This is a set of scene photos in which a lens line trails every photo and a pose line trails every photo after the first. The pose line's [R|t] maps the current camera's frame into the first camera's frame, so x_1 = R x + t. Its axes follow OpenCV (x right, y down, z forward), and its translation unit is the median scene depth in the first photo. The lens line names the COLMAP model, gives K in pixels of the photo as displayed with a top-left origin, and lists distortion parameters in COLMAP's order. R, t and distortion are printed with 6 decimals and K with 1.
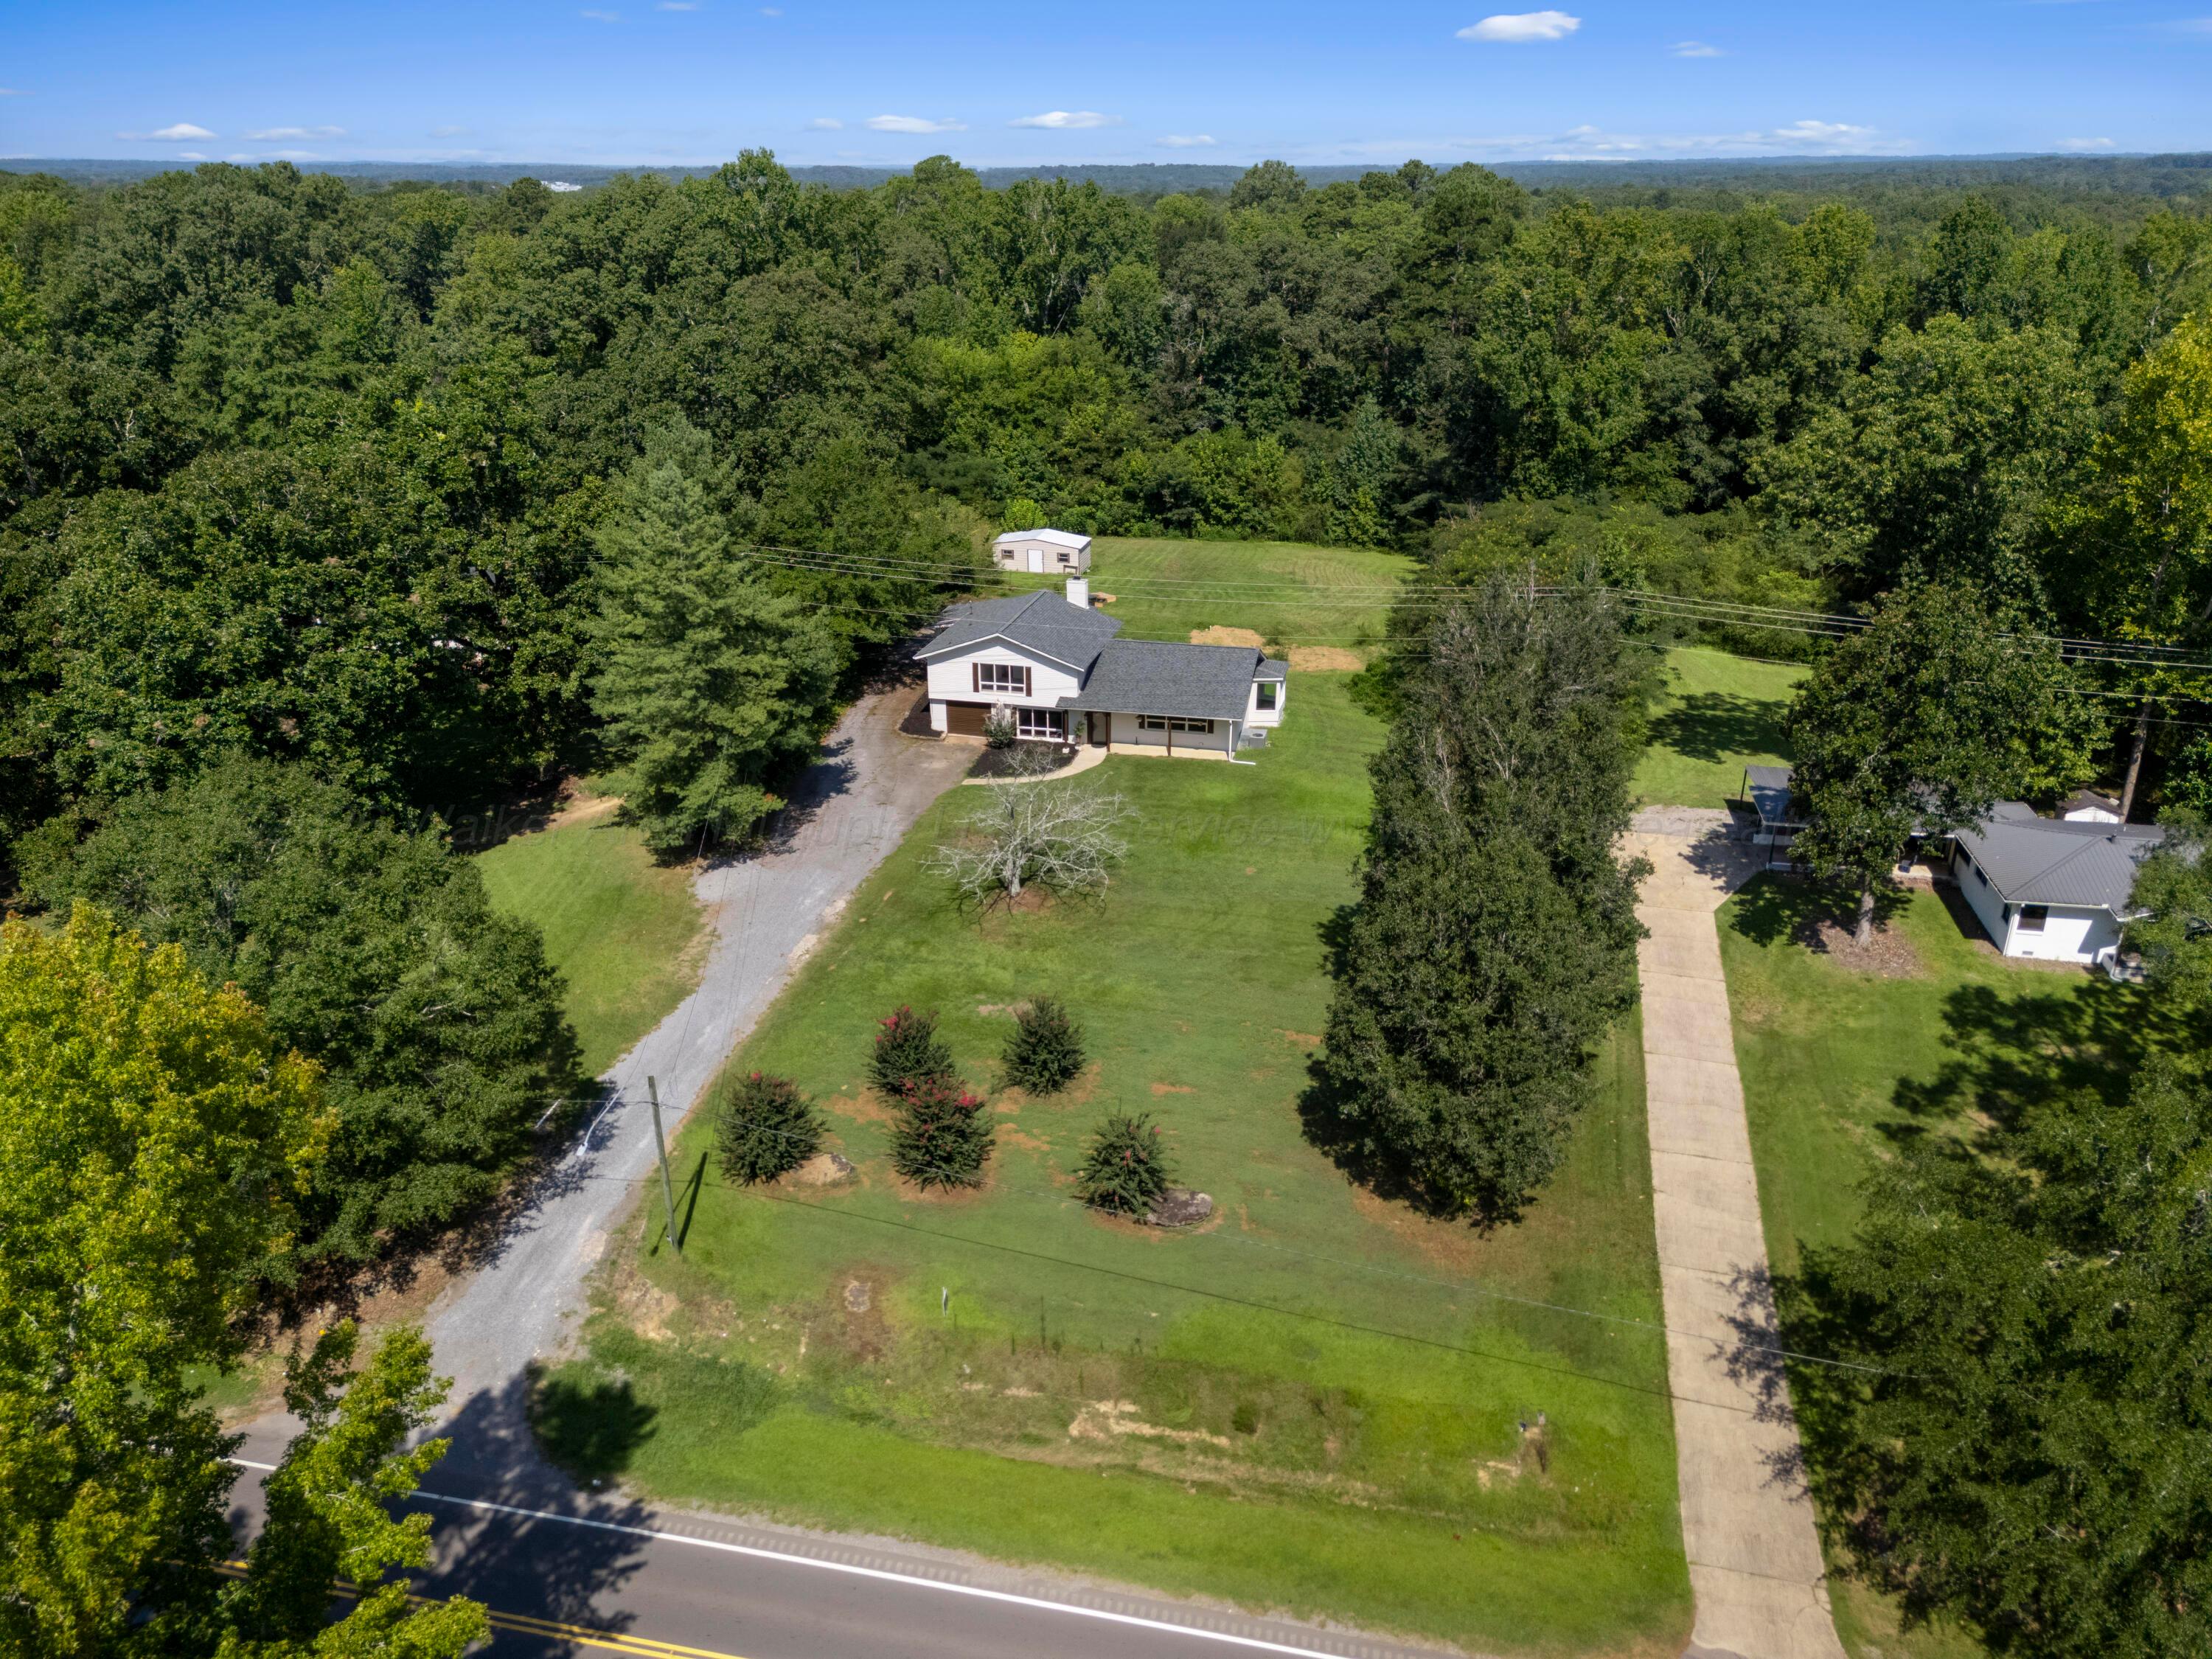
lens RADIAL K [[1601.1, 0, 1106.0], [0, 1601.1, 829.5], [0, 0, 1]] dist [0.020564, -0.007088]
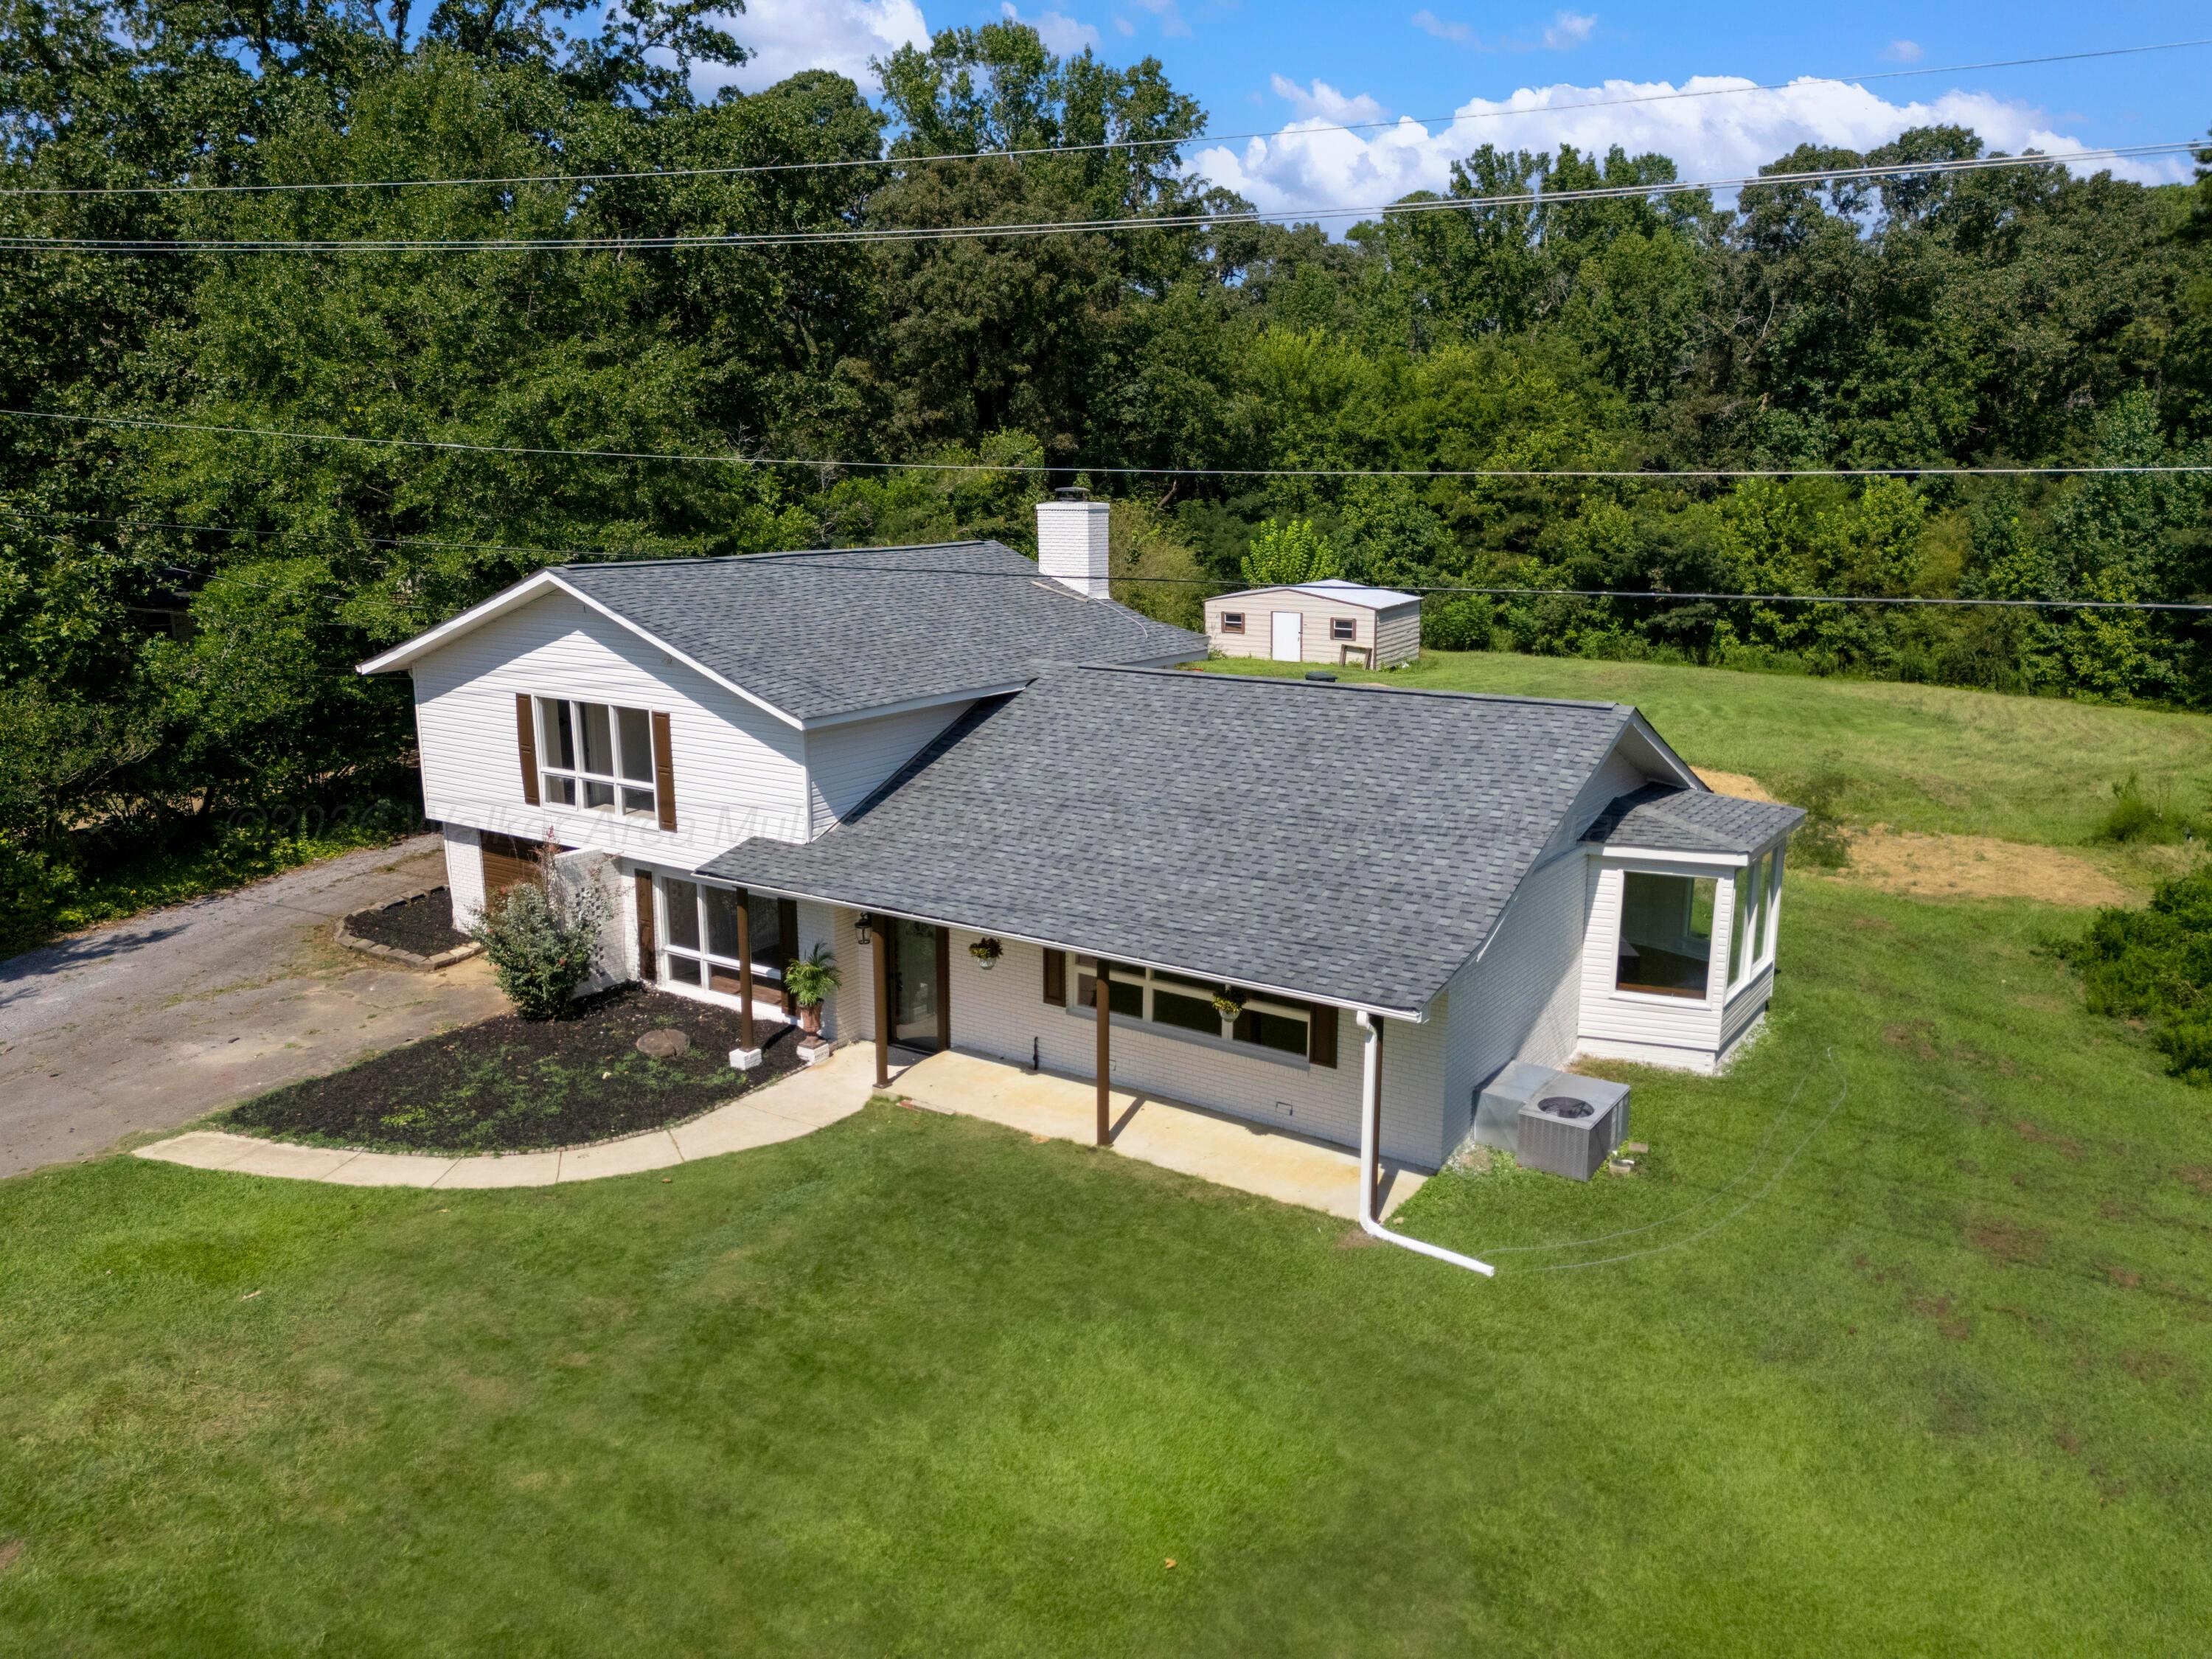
lens RADIAL K [[1601.1, 0, 1106.0], [0, 1601.1, 829.5], [0, 0, 1]] dist [0.020564, -0.007088]
pose [[0.925824, 0.077444, -0.369936, 0.099496], [-0.139006, 0.979950, -0.142738, -0.049413], [0.351465, 0.183574, 0.918027, 0.692346]]
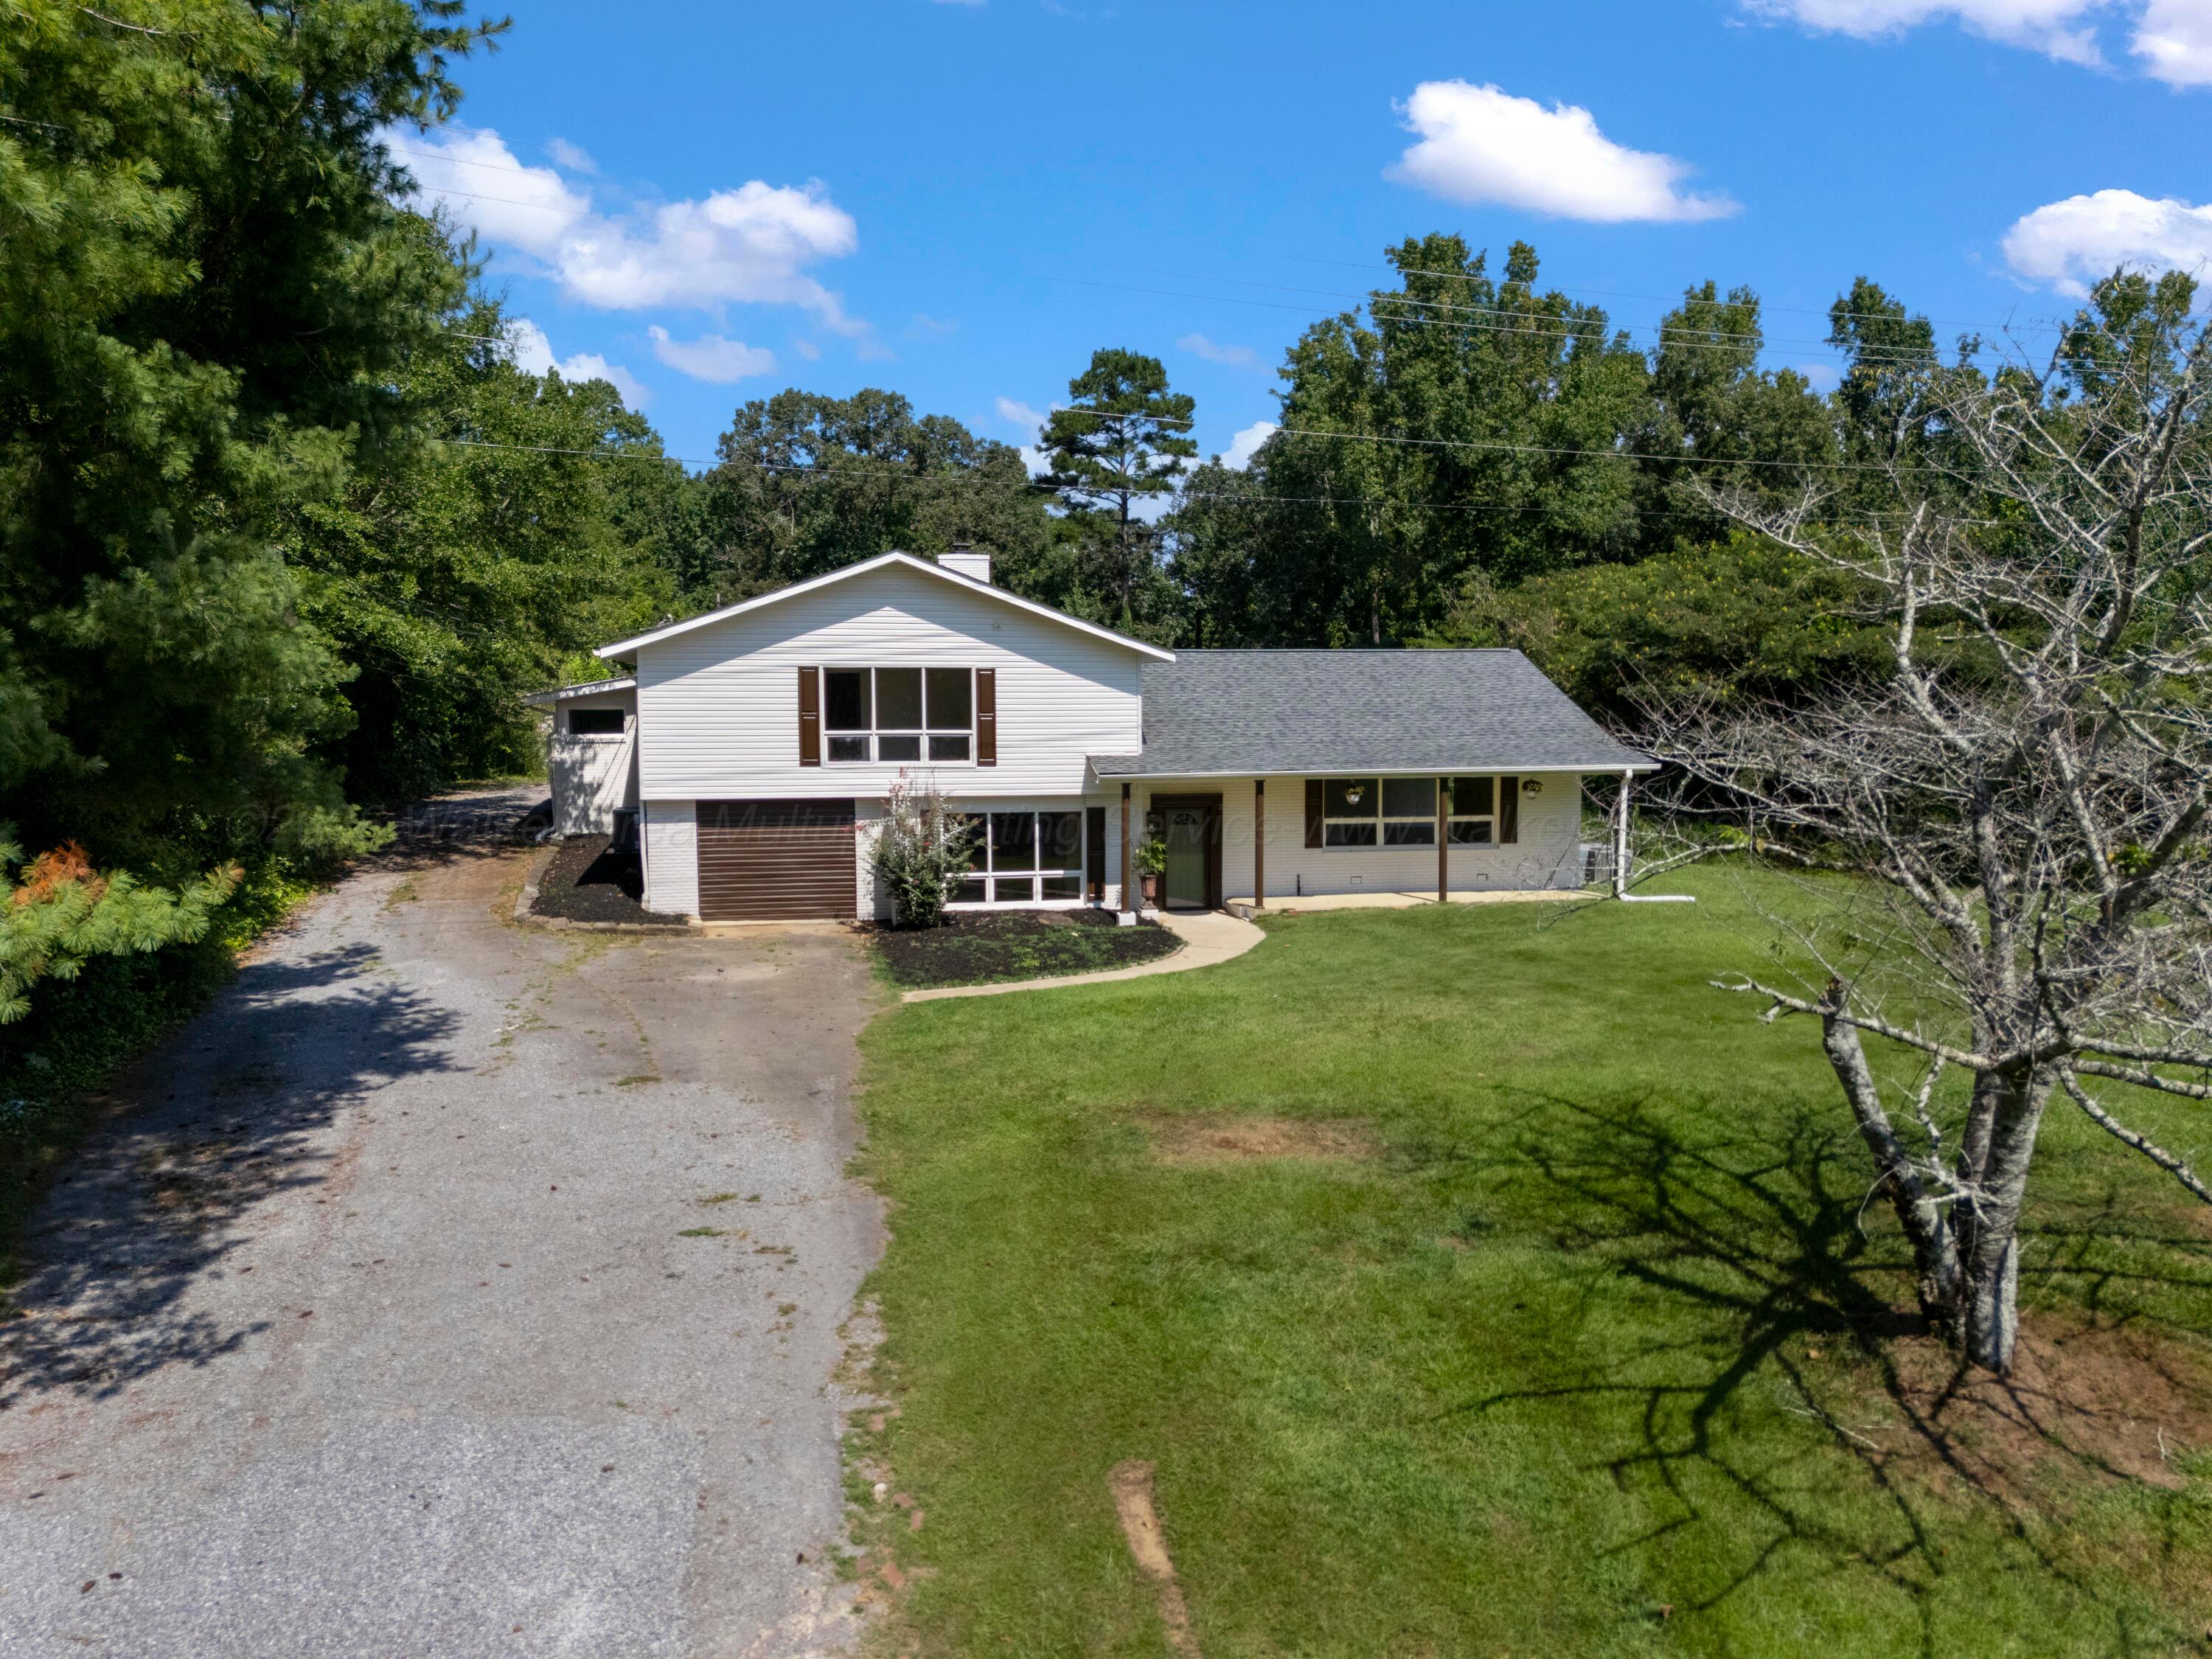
lens RADIAL K [[1601.1, 0, 1106.0], [0, 1601.1, 829.5], [0, 0, 1]] dist [0.020564, -0.007088]
pose [[0.909569, -0.032241, 0.414300, -0.139317], [0.158163, 0.948809, -0.273399, 0.016952], [-0.384276, 0.314202, 0.868107, 0.632915]]
